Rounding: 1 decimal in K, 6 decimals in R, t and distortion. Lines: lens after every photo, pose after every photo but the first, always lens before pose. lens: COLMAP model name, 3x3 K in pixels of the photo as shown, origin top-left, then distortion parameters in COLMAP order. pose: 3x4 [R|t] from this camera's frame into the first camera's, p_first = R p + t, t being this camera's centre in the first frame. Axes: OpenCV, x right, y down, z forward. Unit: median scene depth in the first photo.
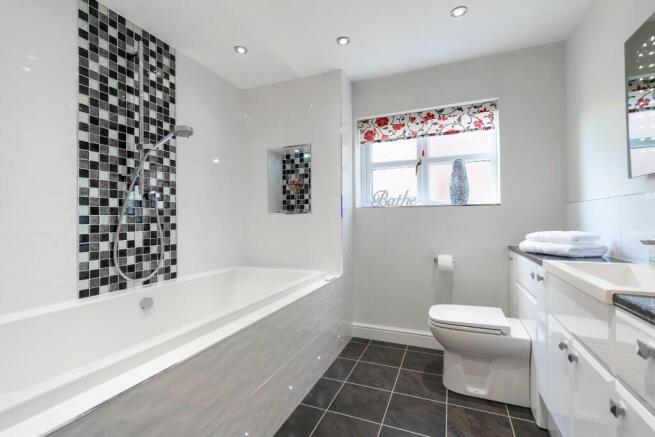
lens RADIAL K [[289.3, 0, 327.5], [0, 289.3, 218.5], [0, 0, 1]] dist [0.001802, -0.000119]
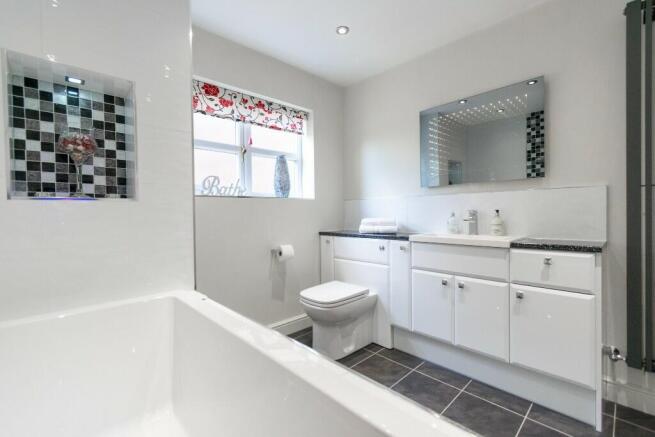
lens RADIAL K [[289.3, 0, 327.5], [0, 289.3, 218.5], [0, 0, 1]] dist [0.001802, -0.000119]
pose [[0.409134, -0.015412, 0.912344, -0.553133], [0.009899, 0.999873, 0.012451, 0.020399], [-0.912421, 0.003937, 0.409235, 0.501734]]
